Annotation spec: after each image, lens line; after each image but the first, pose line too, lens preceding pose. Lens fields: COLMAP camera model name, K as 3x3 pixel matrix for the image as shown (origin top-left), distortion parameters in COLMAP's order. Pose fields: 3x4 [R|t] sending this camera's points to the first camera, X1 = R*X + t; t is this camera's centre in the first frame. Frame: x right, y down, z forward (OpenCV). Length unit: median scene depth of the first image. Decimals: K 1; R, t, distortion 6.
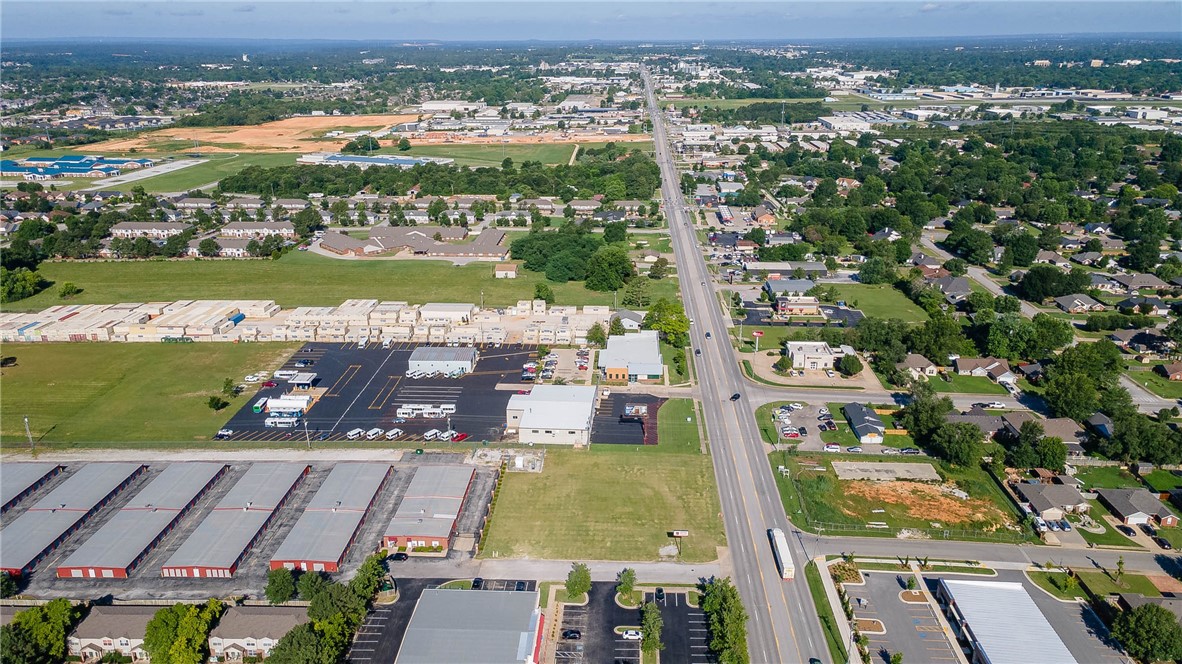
lens RADIAL K [[865.3, 0, 585.8], [0, 865.3, 328.3], [0, 0, 1]] dist [0.042092, -0.005743]
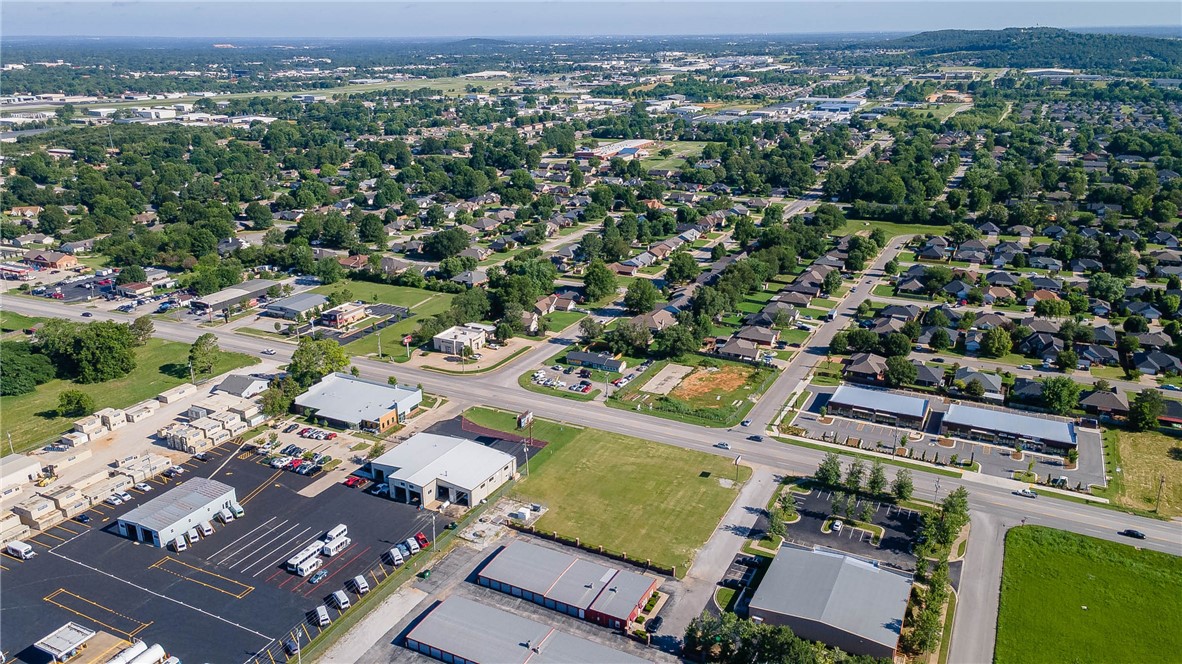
lens RADIAL K [[865.3, 0, 585.8], [0, 865.3, 328.3], [0, 0, 1]] dist [0.042092, -0.005743]
pose [[0.408136, -0.293548, 0.864439, -0.597467], [0.297670, 0.937935, 0.177964, -0.127437], [-0.863028, 0.184684, 0.470185, 0.385187]]
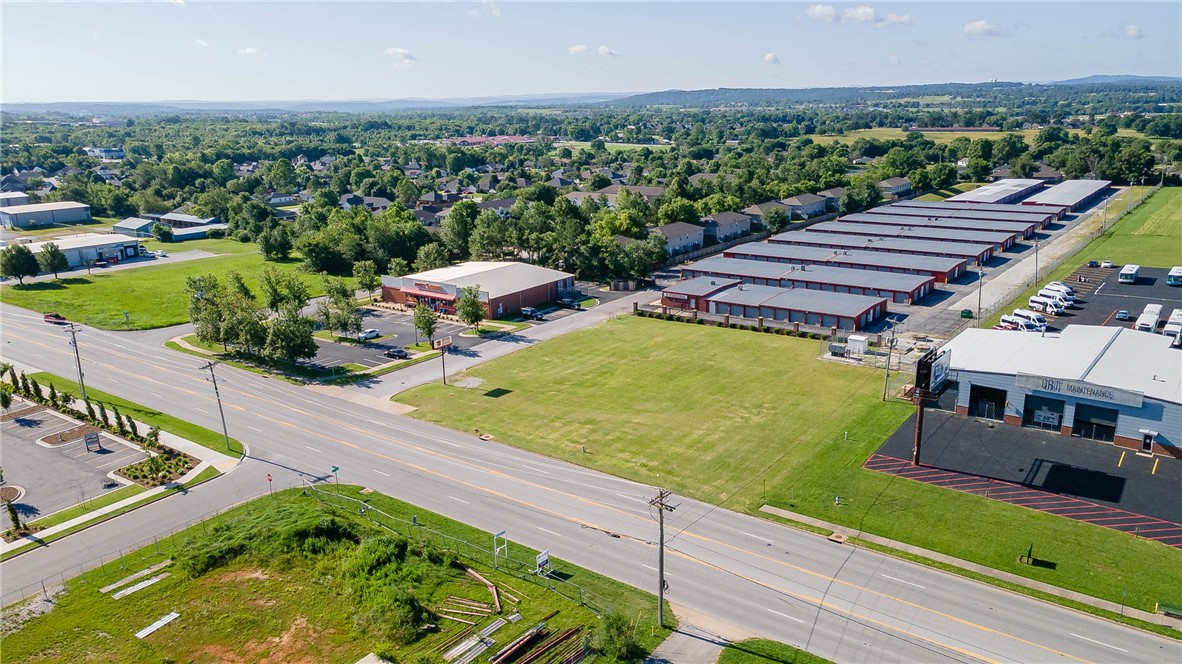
lens RADIAL K [[865.3, 0, 585.8], [0, 865.3, 328.3], [0, 0, 1]] dist [0.042092, -0.005743]
pose [[-0.555769, 0.229042, -0.799162, 0.333674], [-0.244058, 0.873988, 0.420215, -0.025094], [0.794705, 0.428585, -0.429836, 0.852674]]
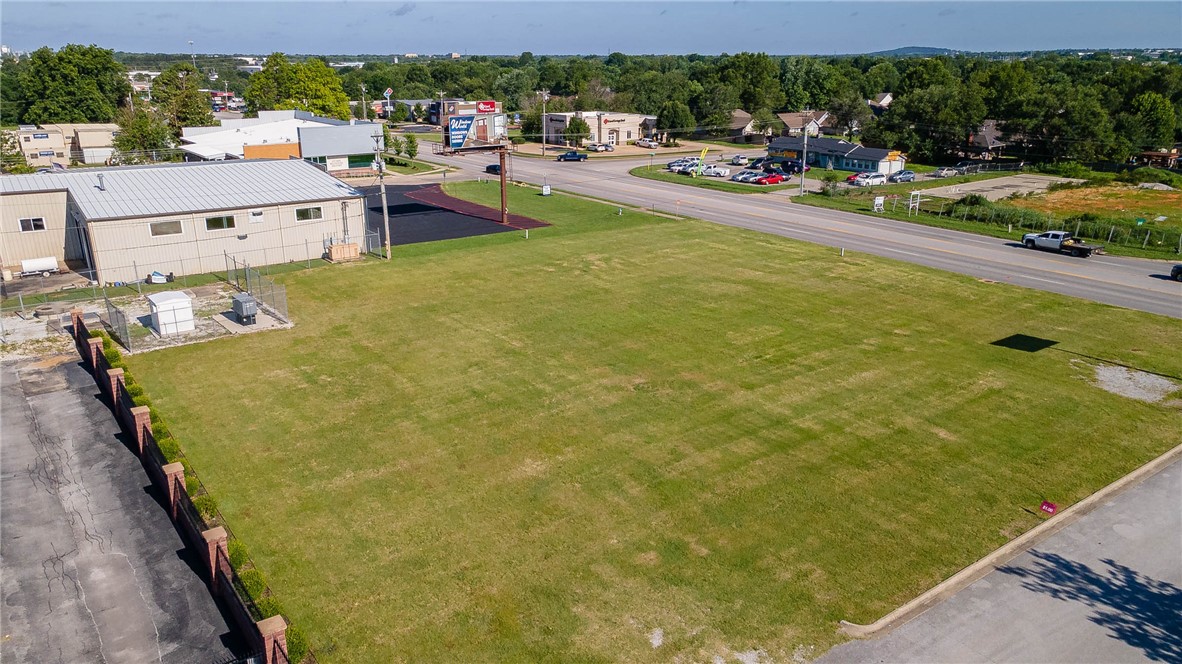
lens RADIAL K [[865.3, 0, 585.8], [0, 865.3, 328.3], [0, 0, 1]] dist [0.042092, -0.005743]
pose [[0.776418, -0.188594, 0.601338, -0.101277], [0.201233, 0.978414, 0.047032, 0.132752], [-0.597227, 0.084493, 0.797609, 0.592317]]
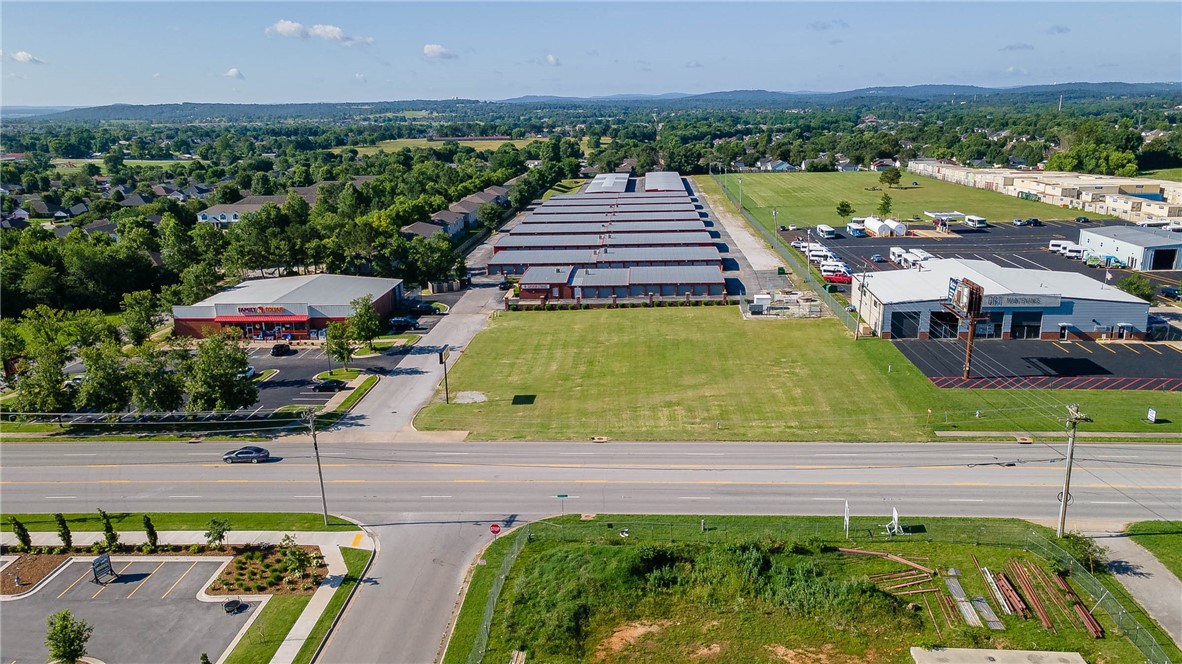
lens RADIAL K [[865.3, 0, 585.8], [0, 865.3, 328.3], [0, 0, 1]] dist [0.042092, -0.005743]
pose [[-0.014357, 0.257616, -0.966141, 0.372550], [-0.296581, 0.921661, 0.250163, 0.049377], [0.954900, 0.290130, 0.063171, 0.671897]]
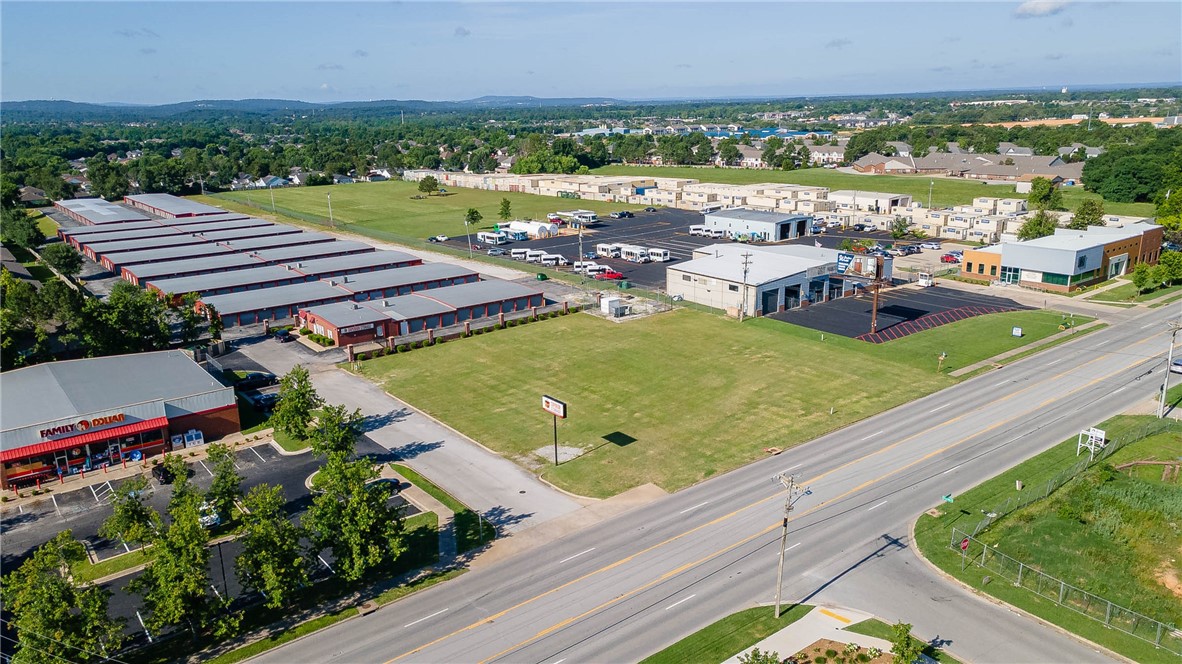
lens RADIAL K [[865.3, 0, 585.8], [0, 865.3, 328.3], [0, 0, 1]] dist [0.042092, -0.005743]
pose [[0.647869, 0.184137, -0.739161, 0.265042], [-0.224002, 0.973494, 0.046177, 0.115212], [0.728072, 0.135657, 0.671944, 0.473990]]
